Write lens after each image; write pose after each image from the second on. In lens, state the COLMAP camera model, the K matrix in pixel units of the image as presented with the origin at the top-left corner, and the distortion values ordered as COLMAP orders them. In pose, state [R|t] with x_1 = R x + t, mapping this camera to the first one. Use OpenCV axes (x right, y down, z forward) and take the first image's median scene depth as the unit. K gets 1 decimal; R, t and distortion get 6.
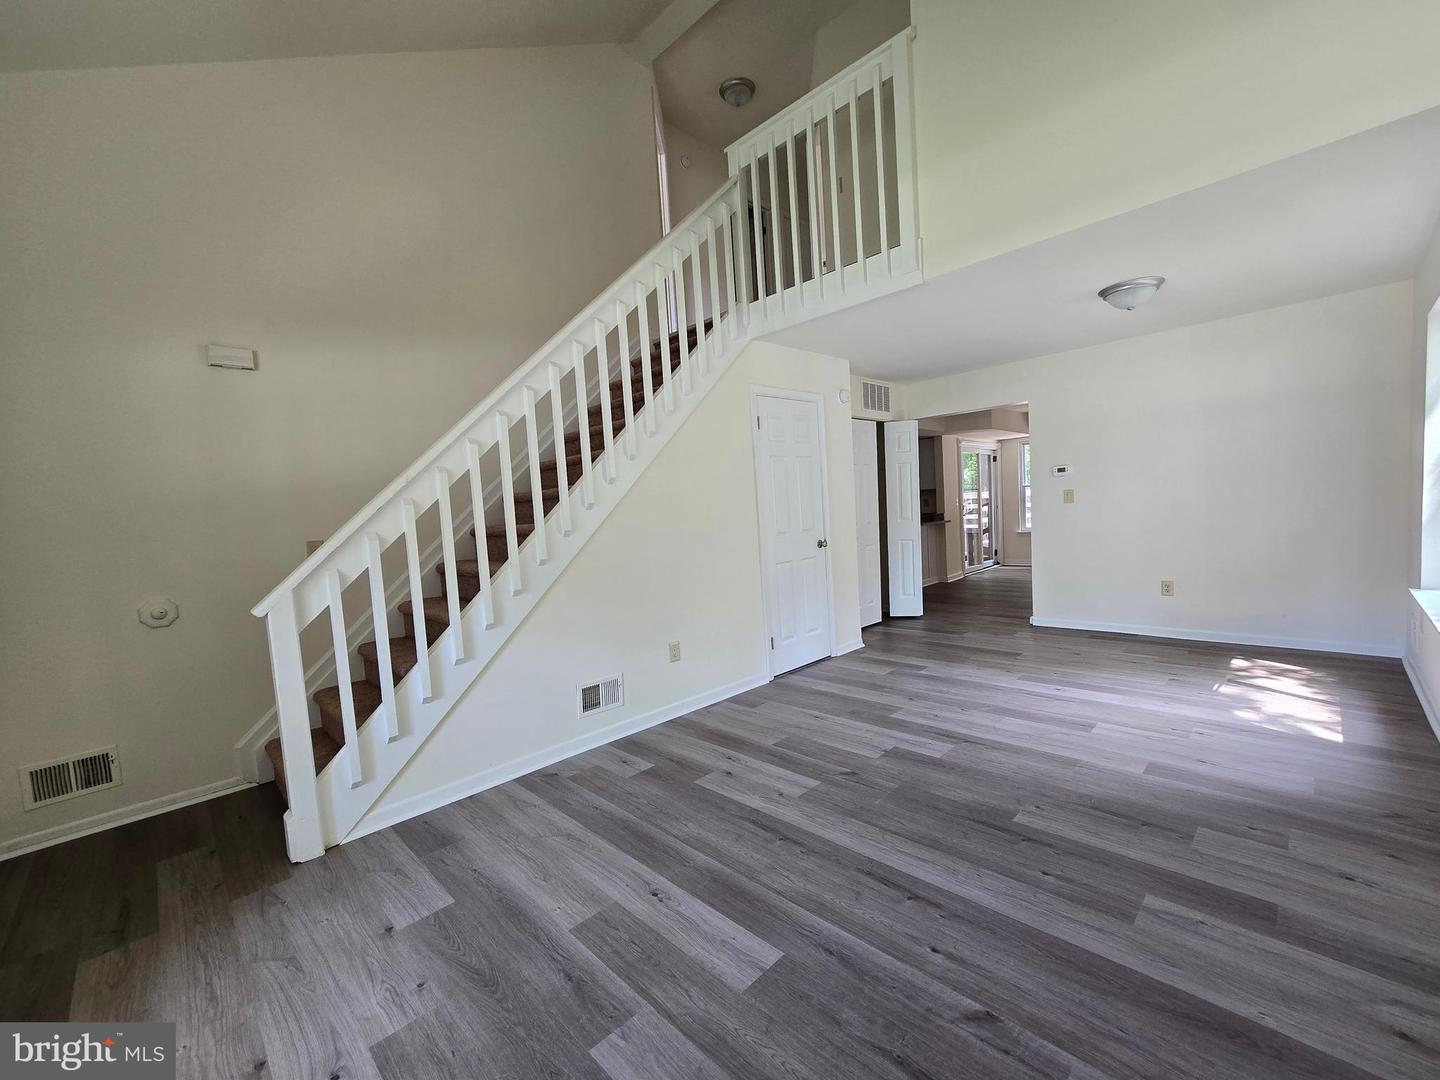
lens RADIAL K [[591.5, 0, 723.3], [0, 591.5, 546.2], [0, 0, 1]] dist [0.002393, -0.000192]
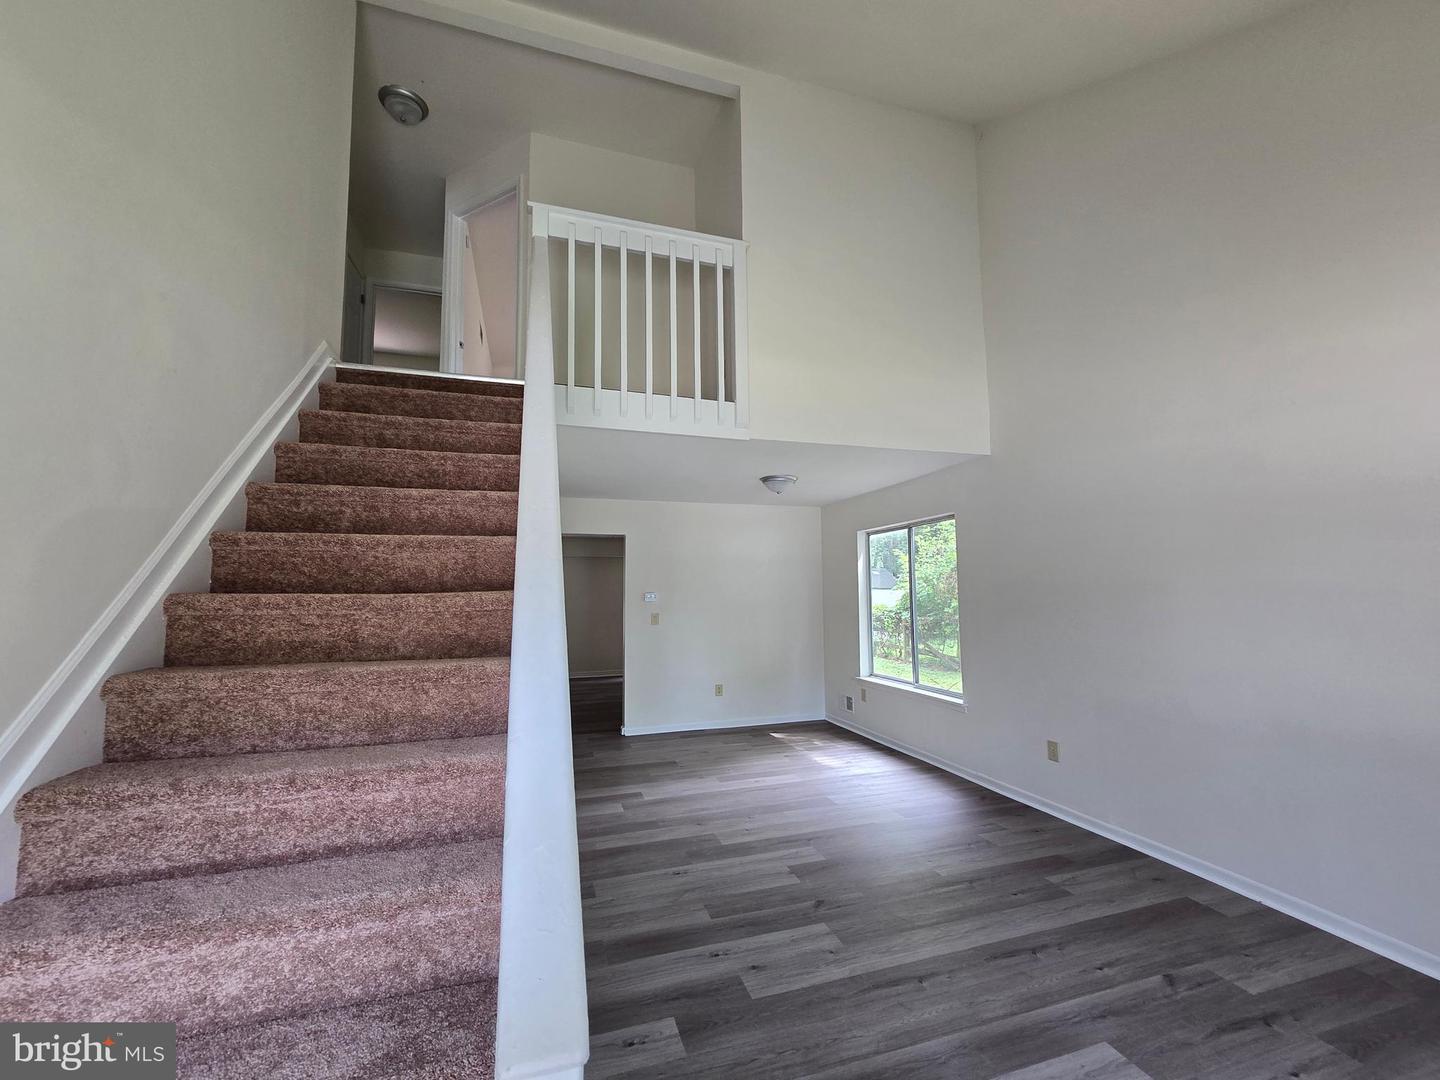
lens RADIAL K [[591.5, 0, 723.3], [0, 591.5, 546.2], [0, 0, 1]] dist [0.002393, -0.000192]
pose [[0.448265, 0.130667, 0.884299, -0.865313], [0.037481, 0.985641, -0.164641, -0.054173], [-0.893114, 0.106947, 0.436931, 0.678539]]
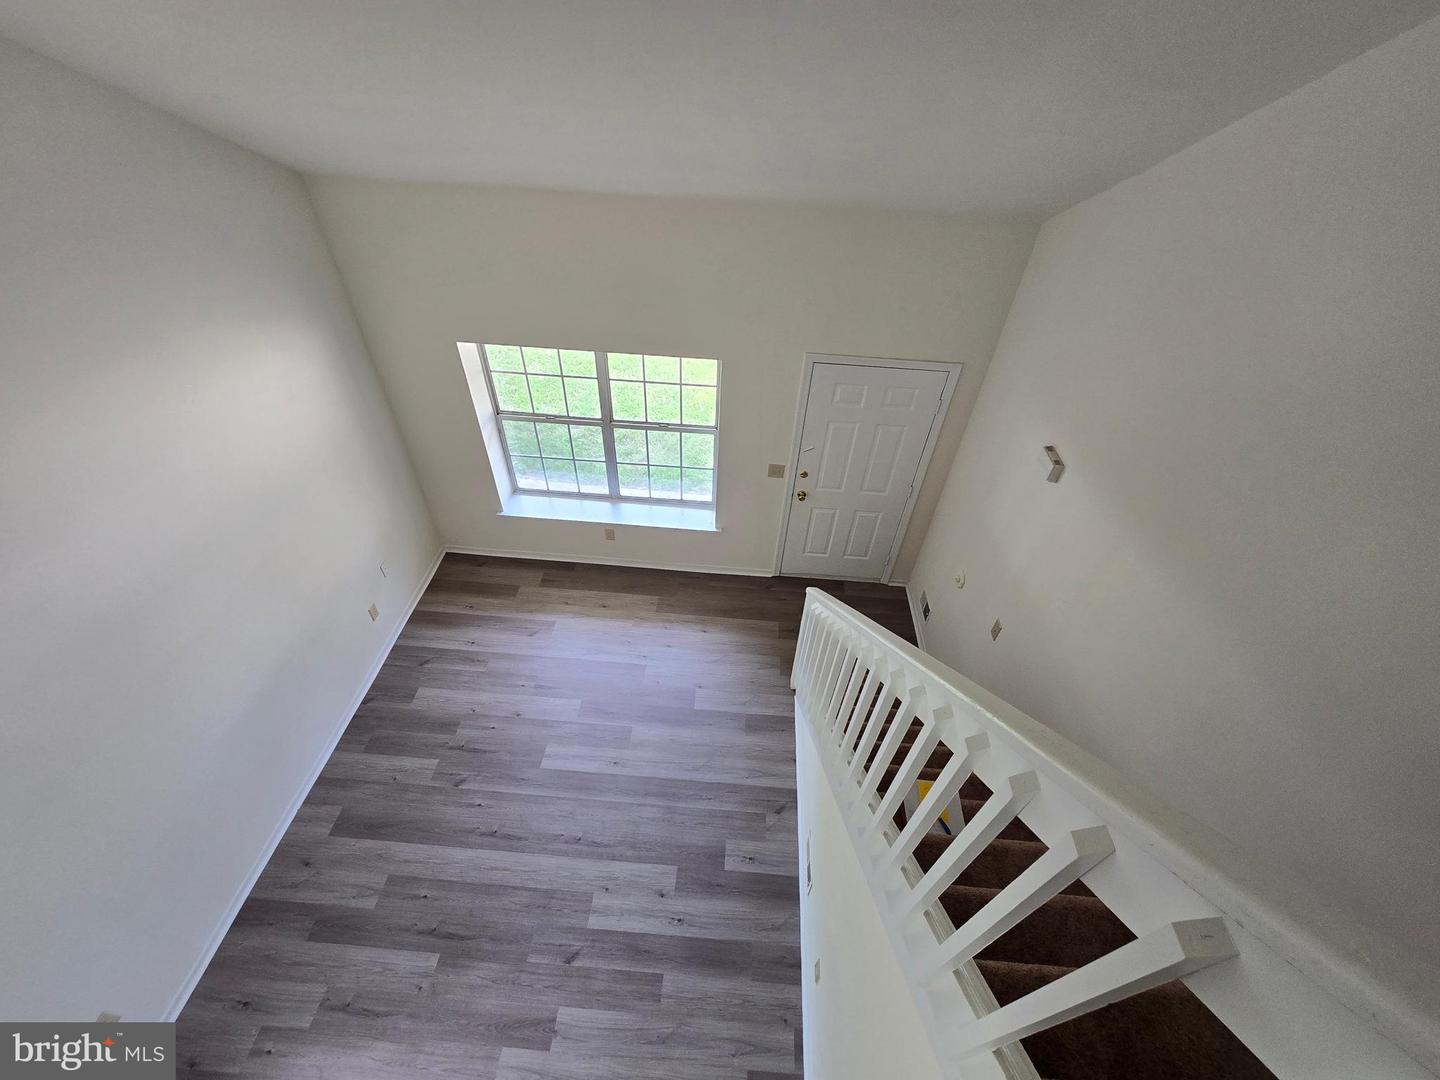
lens RADIAL K [[591.5, 0, 723.3], [0, 591.5, 546.2], [0, 0, 1]] dist [0.002393, -0.000192]
pose [[-0.743988, 0.480300, -0.464536, 0.149633], [-0.036751, 0.664747, 0.746164, -1.105971], [0.667182, 0.572210, -0.476912, 1.364319]]
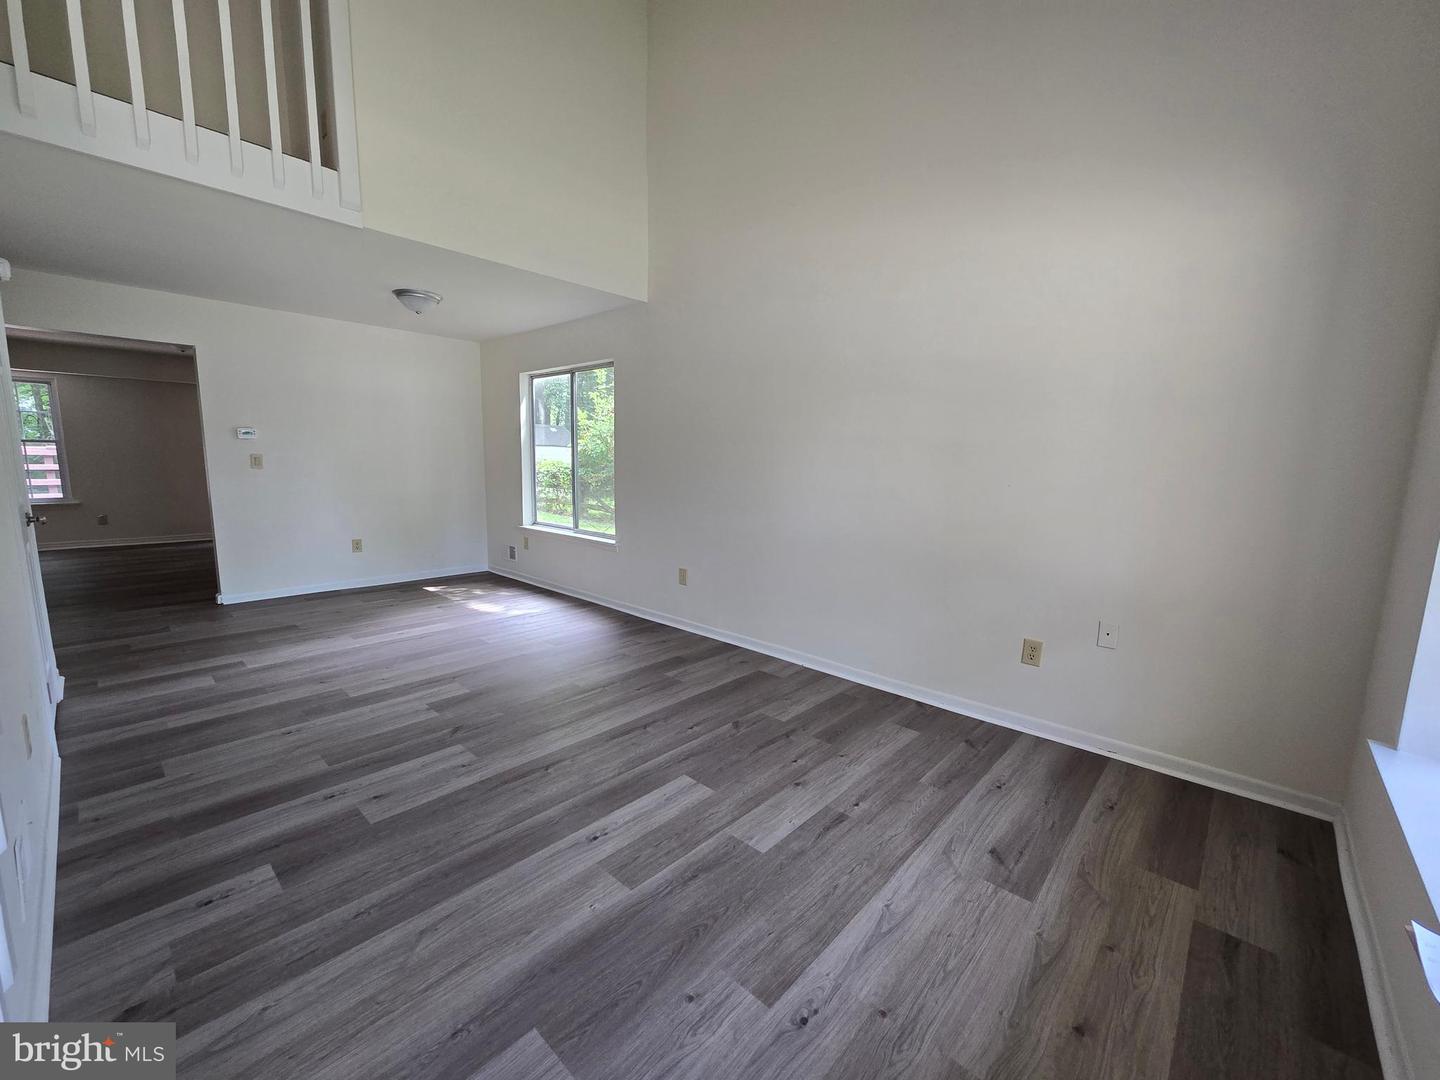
lens RADIAL K [[591.5, 0, 723.3], [0, 591.5, 546.2], [0, 0, 1]] dist [0.002393, -0.000192]
pose [[-0.054727, -0.085057, 0.994872, -0.839634], [0.044198, 0.995182, 0.087515, 0.002474], [-0.997523, 0.048761, -0.050704, 0.611191]]
